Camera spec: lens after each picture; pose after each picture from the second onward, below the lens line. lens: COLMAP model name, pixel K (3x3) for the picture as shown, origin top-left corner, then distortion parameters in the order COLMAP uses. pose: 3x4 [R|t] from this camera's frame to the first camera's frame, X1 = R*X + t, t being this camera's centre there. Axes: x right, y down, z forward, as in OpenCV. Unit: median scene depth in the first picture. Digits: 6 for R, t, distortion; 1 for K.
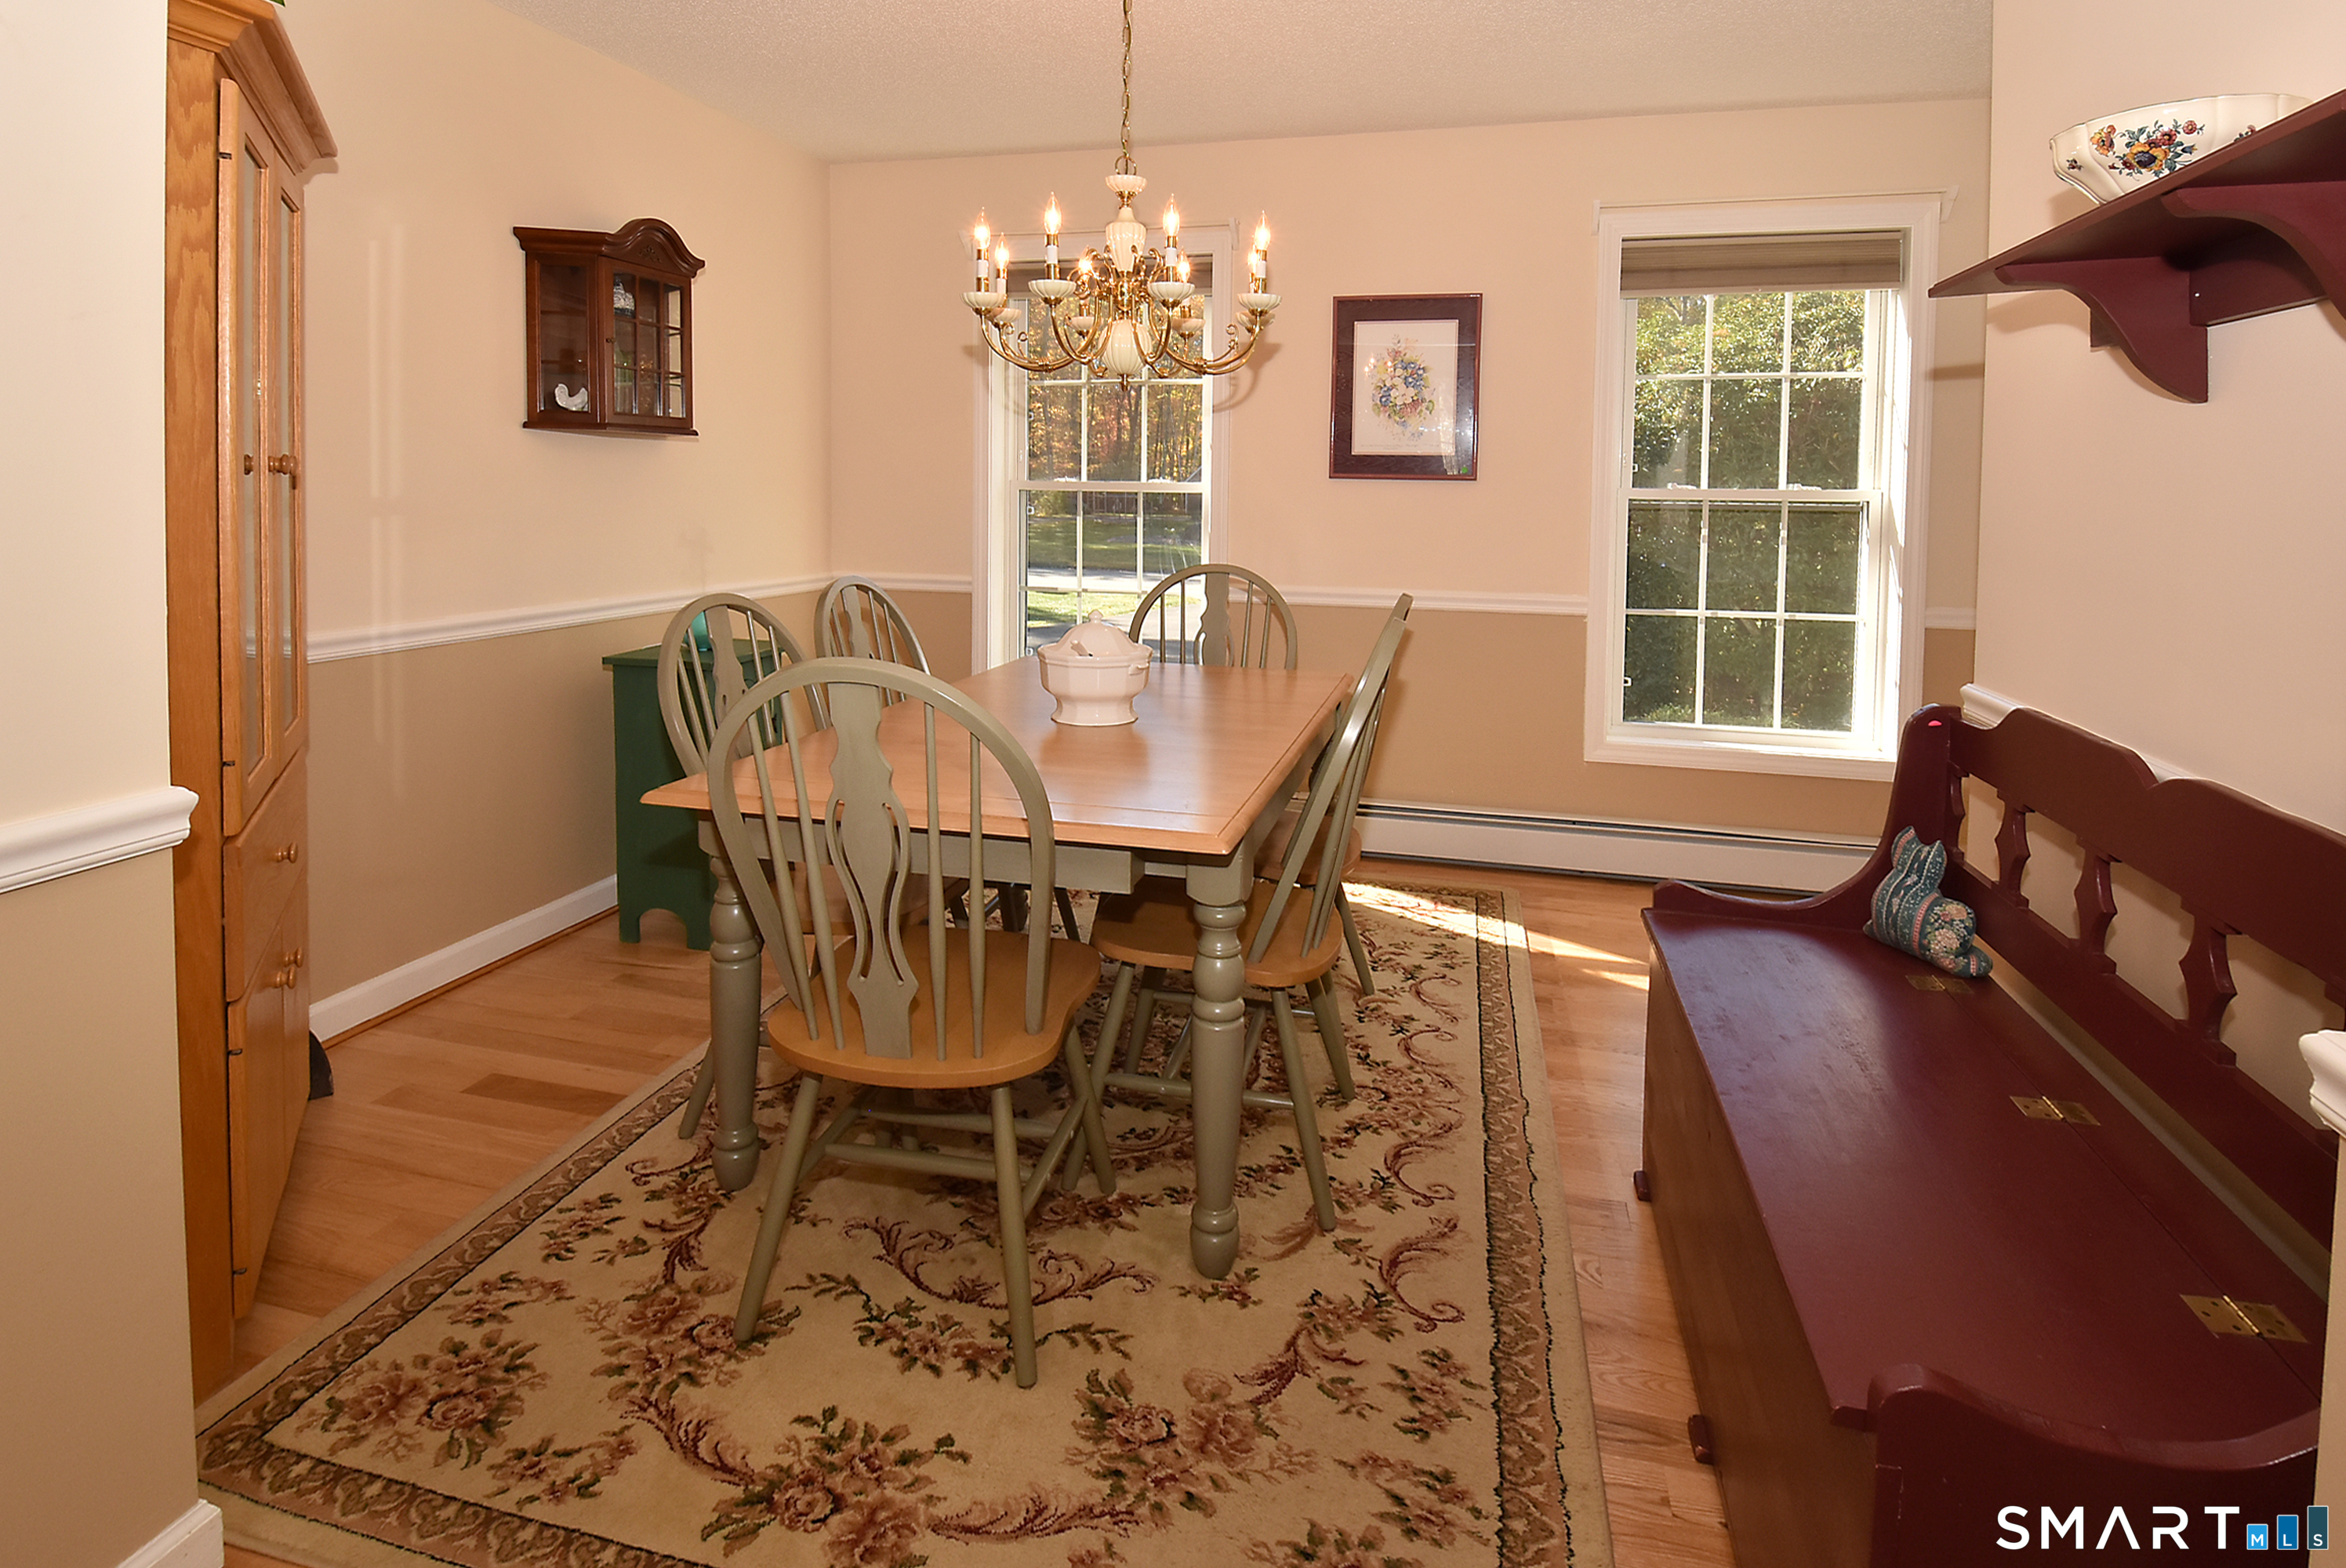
lens RADIAL K [[1163.4, 0, 1161.7], [0, 1163.4, 784.0], [0, 0, 1]] dist [0.022064, -0.000074]
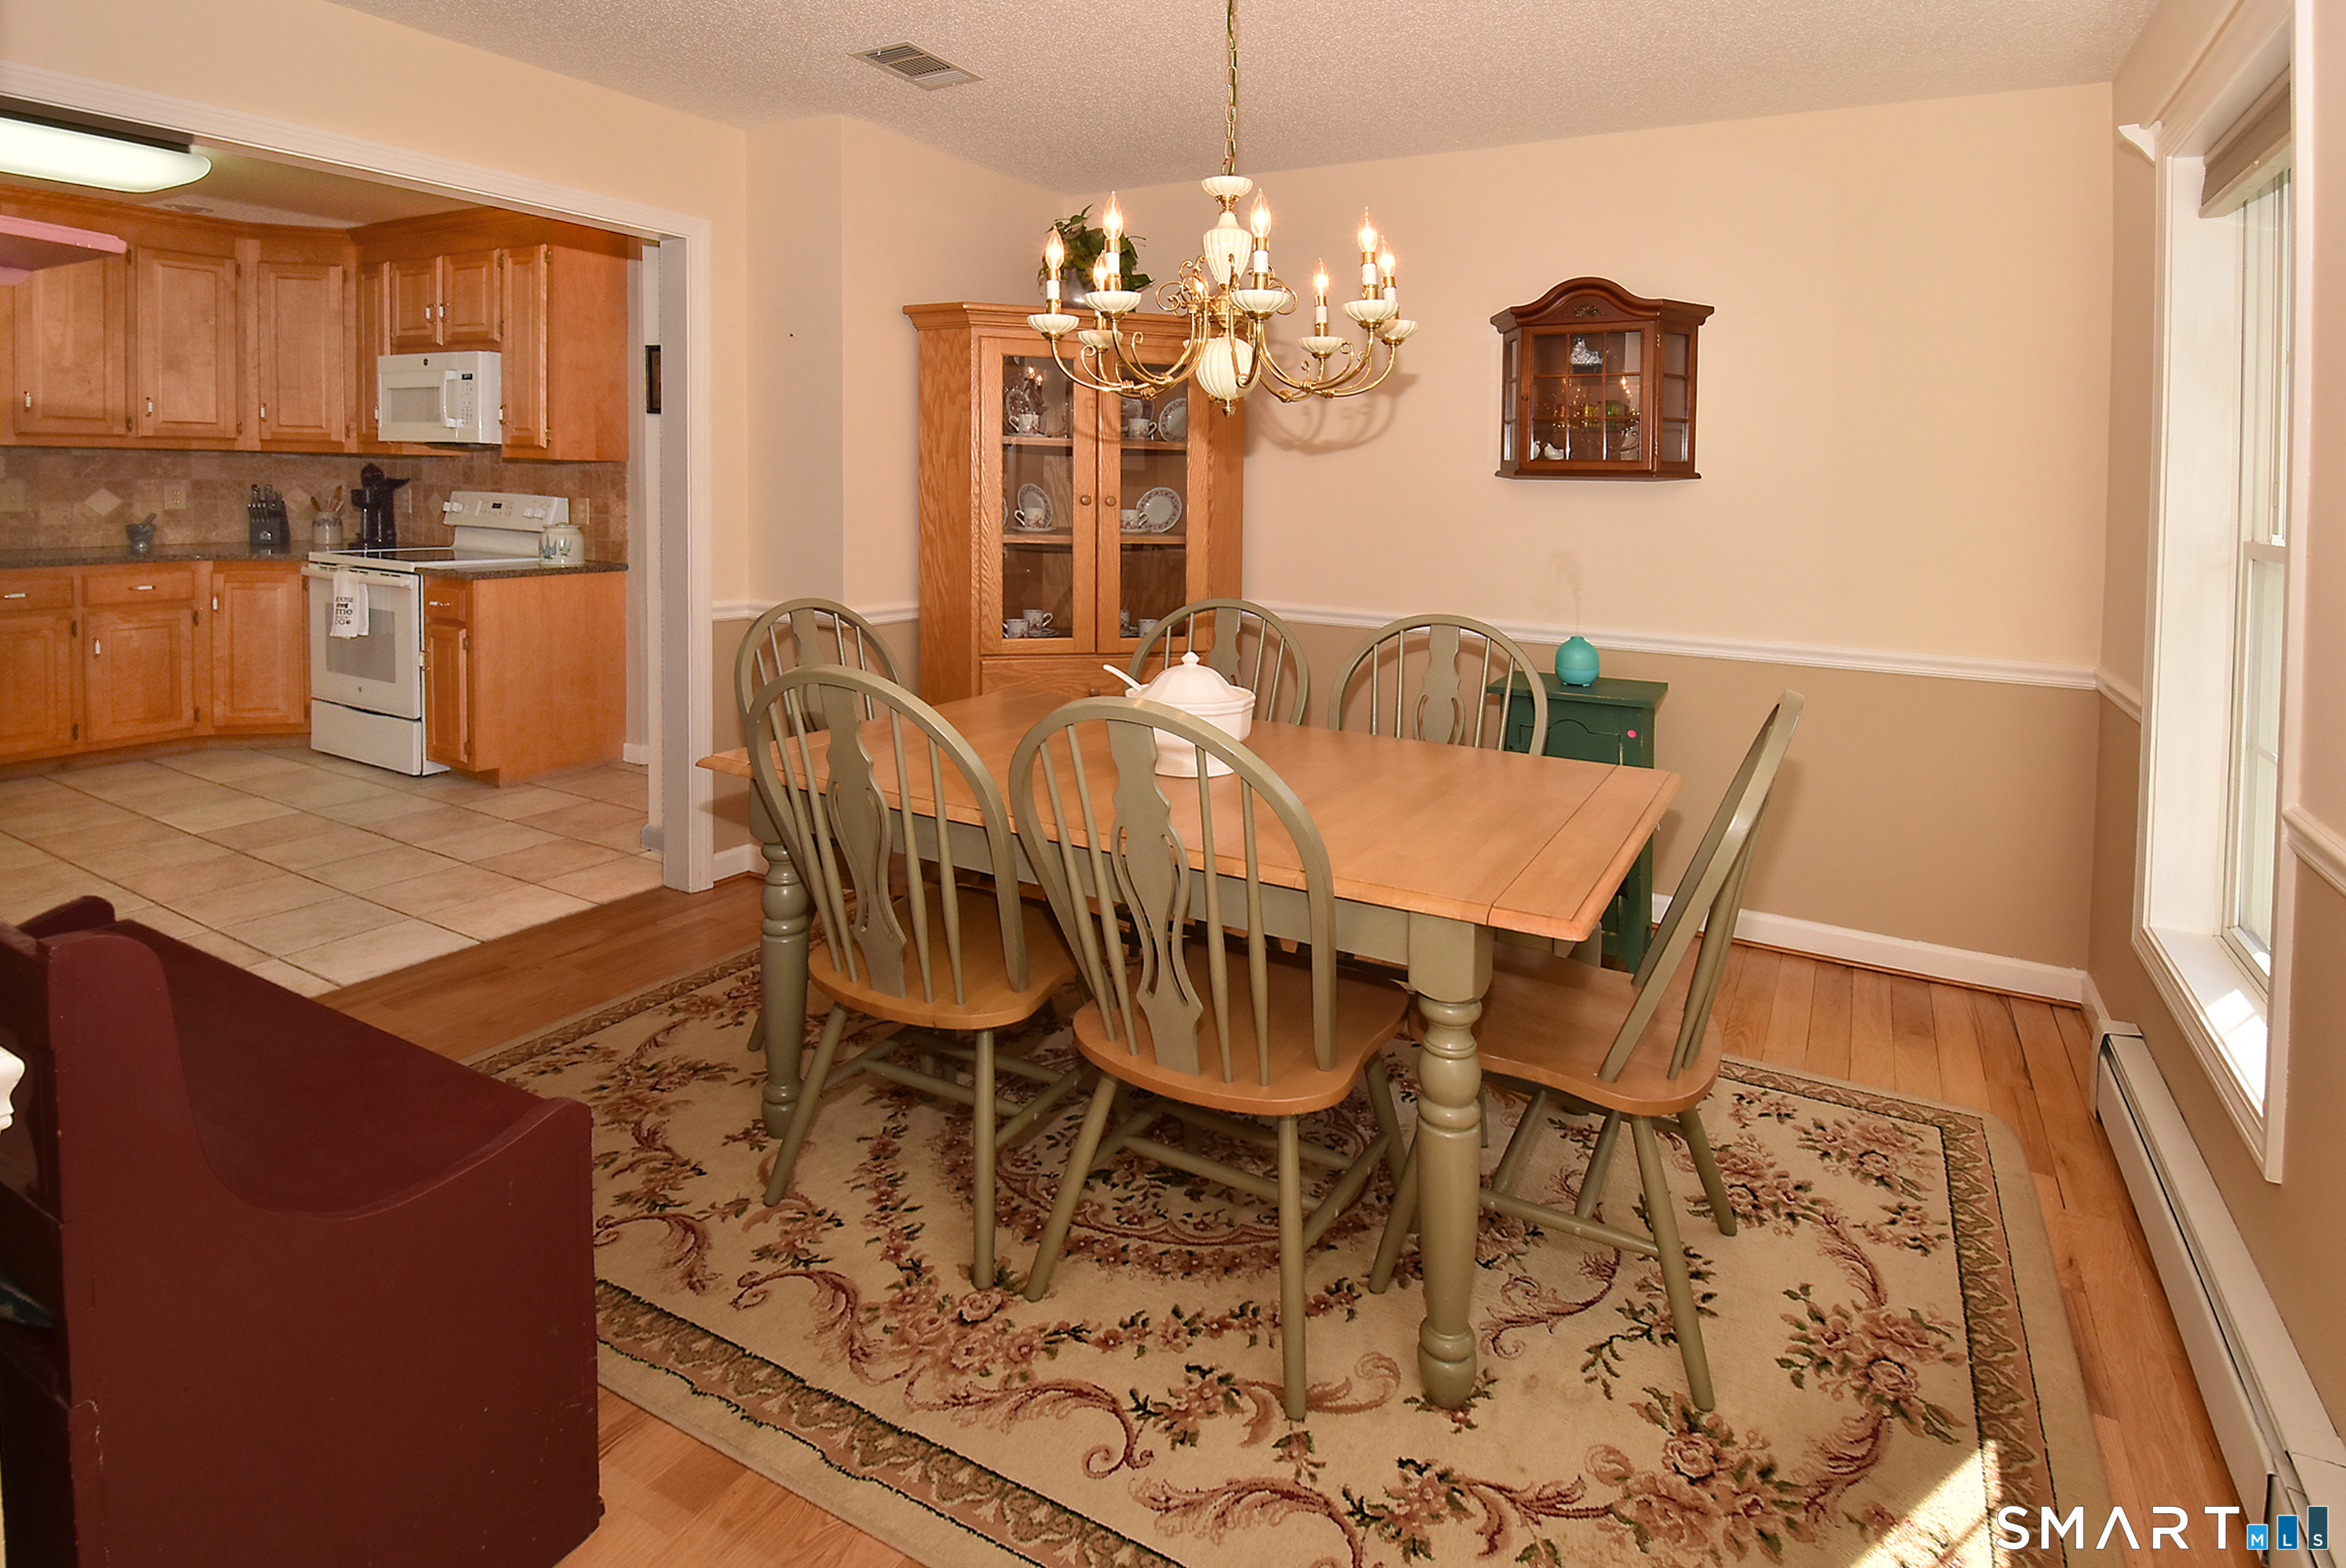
lens RADIAL K [[1163.4, 0, 1161.7], [0, 1163.4, 784.0], [0, 0, 1]] dist [0.022064, -0.000074]
pose [[0.270887, -0.272583, 0.923211, -1.230302], [0.266494, 0.942820, 0.200178, -0.326677], [-0.924987, 0.191805, 0.328040, 1.010834]]
